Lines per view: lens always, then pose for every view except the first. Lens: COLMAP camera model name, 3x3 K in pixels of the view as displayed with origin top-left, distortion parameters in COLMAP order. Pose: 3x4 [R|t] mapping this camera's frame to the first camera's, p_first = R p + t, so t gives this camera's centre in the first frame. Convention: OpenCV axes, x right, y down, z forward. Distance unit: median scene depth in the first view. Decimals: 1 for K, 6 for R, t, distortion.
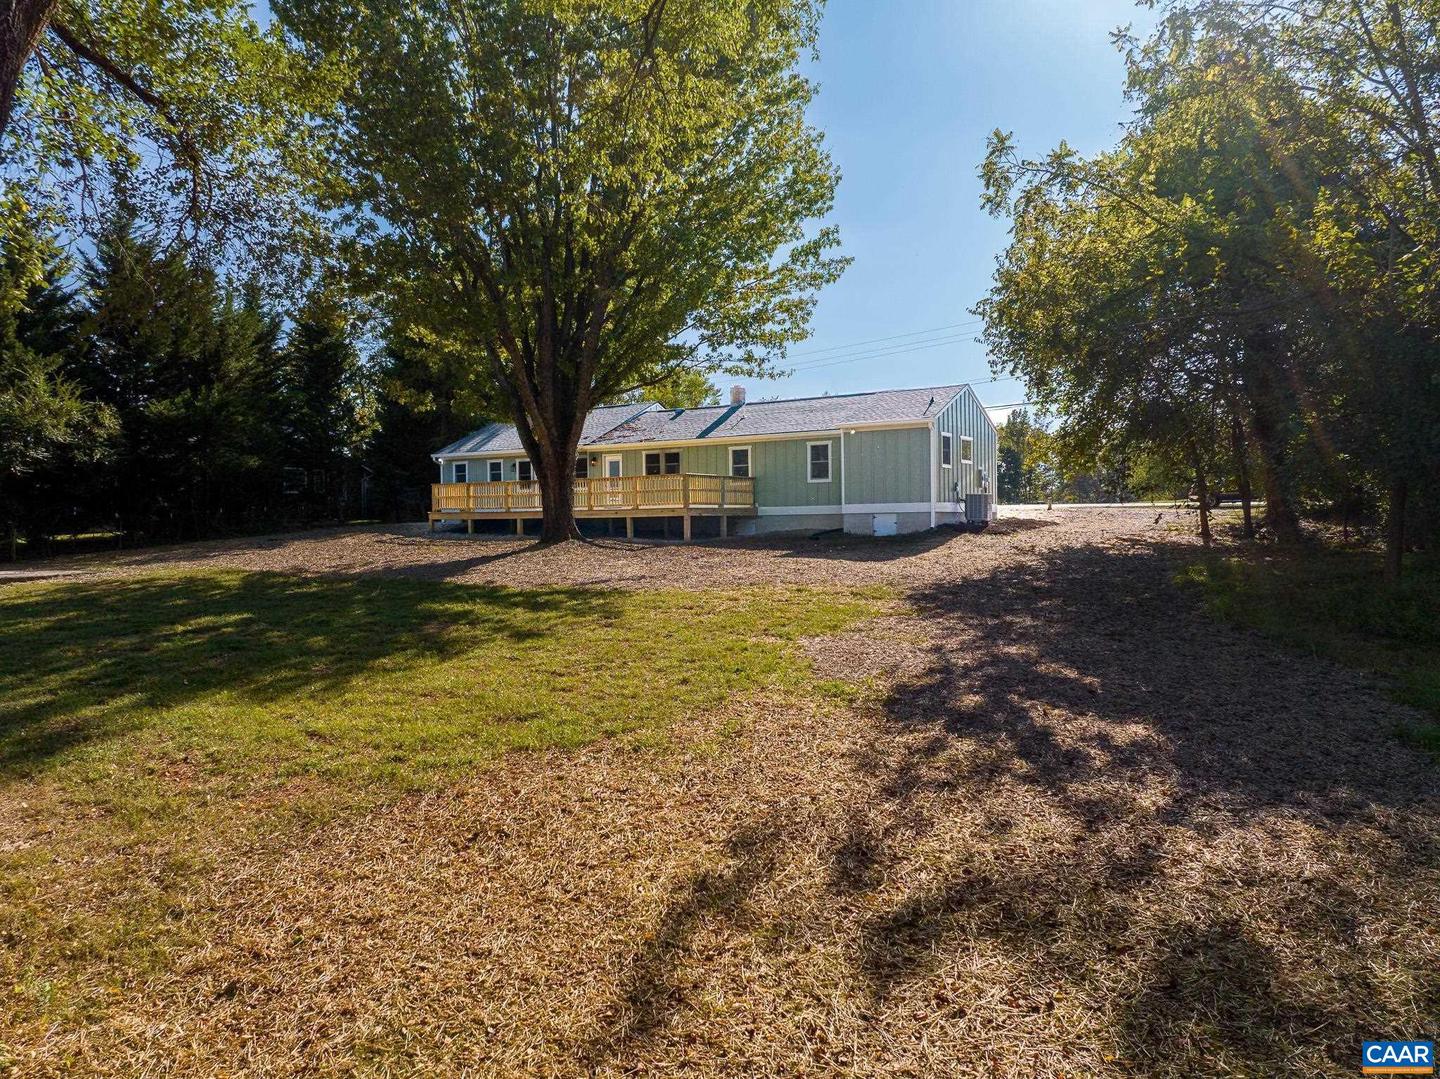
lens RADIAL K [[1018.7, 0, 720.0], [0, 1018.7, 539.5], [0, 0, 1]] dist [-0.026666, -0.020078]
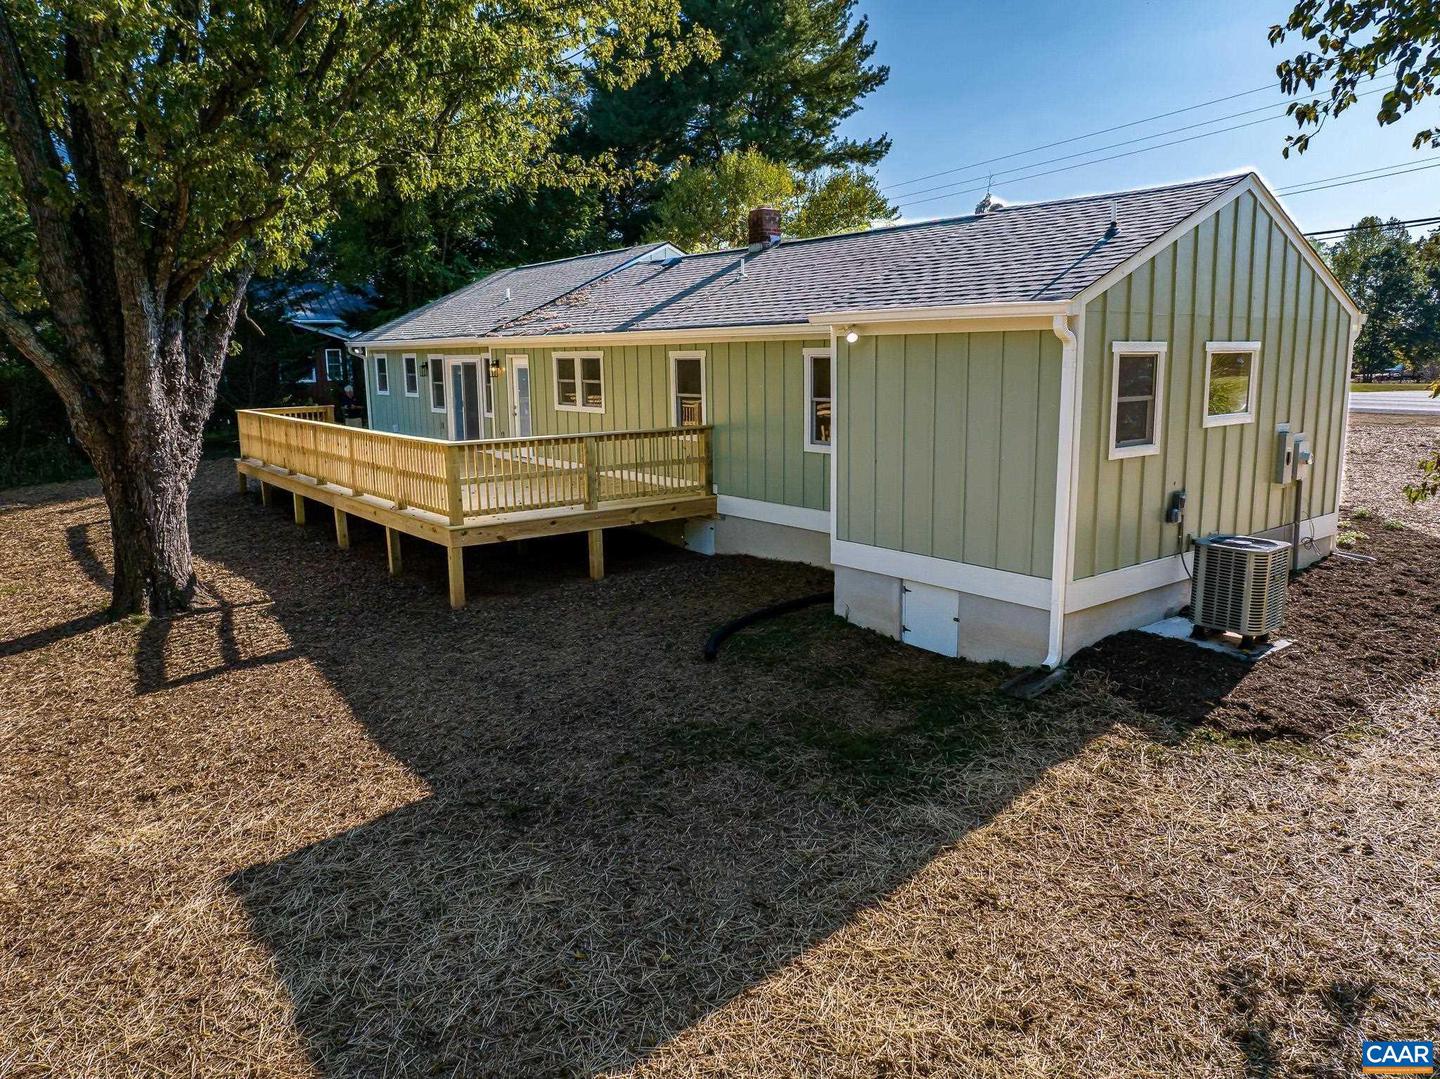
lens RADIAL K [[1018.7, 0, 720.0], [0, 1018.7, 539.5], [0, 0, 1]] dist [-0.026666, -0.020078]
pose [[0.942354, 0.053760, -0.330271, 0.186994], [0.004314, 0.984976, 0.172640, -0.089706], [0.334590, -0.164113, 0.927964, 0.602819]]
